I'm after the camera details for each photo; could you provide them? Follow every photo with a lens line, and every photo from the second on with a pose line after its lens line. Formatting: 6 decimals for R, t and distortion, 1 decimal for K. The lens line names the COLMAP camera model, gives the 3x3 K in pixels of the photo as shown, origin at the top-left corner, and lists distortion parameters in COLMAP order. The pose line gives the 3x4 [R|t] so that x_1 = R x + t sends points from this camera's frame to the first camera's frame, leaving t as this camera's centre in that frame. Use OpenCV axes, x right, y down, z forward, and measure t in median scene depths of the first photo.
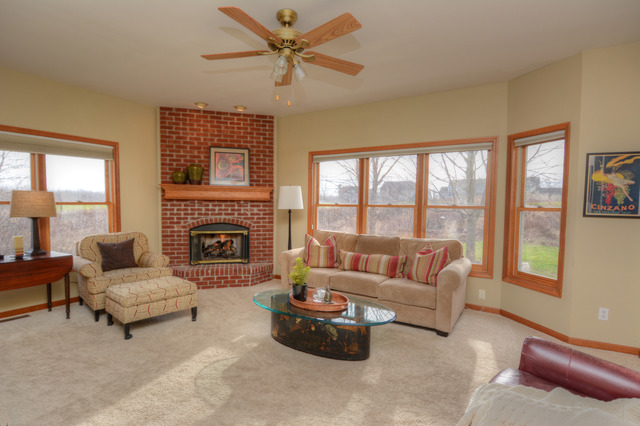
lens RADIAL K [[336.5, 0, 310.5], [0, 336.5, 222.4], [0, 0, 1]] dist [0.014452, -0.001540]
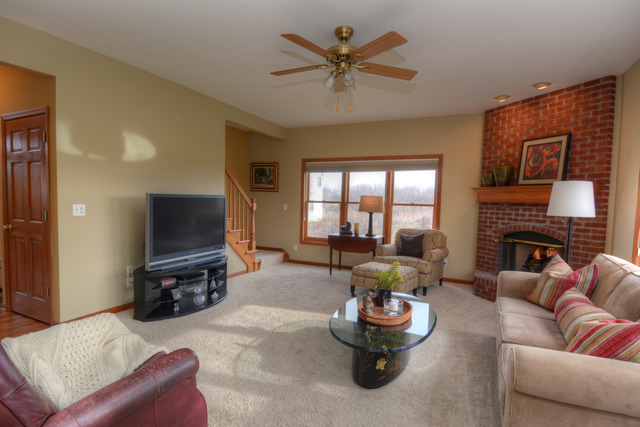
lens RADIAL K [[336.5, 0, 316.1], [0, 336.5, 218.8], [0, 0, 1]] dist [0.014452, -0.001540]
pose [[0.097608, 0.049244, -0.994006, 0.509262], [-0.088269, 0.995267, 0.040638, -0.016998], [0.991303, 0.083773, 0.101493, 0.405529]]
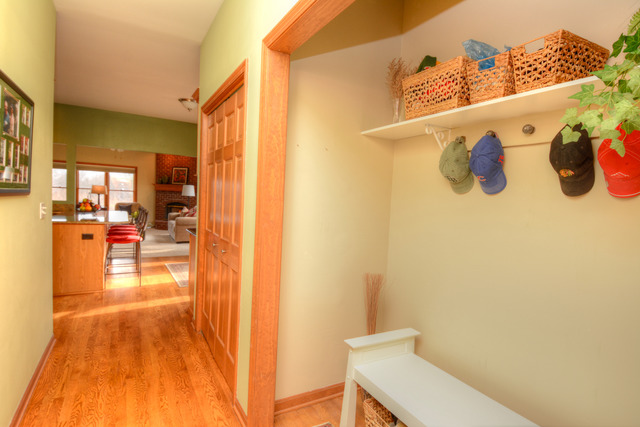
lens RADIAL K [[336.5, 0, 322.3], [0, 336.5, 218.6], [0, 0, 1]] dist [0.014452, -0.001540]
pose [[0.881274, 0.059052, -0.468902, 1.622491], [-0.069879, 0.997539, -0.005707, 0.056226], [0.467411, 0.037796, 0.883232, -0.491724]]
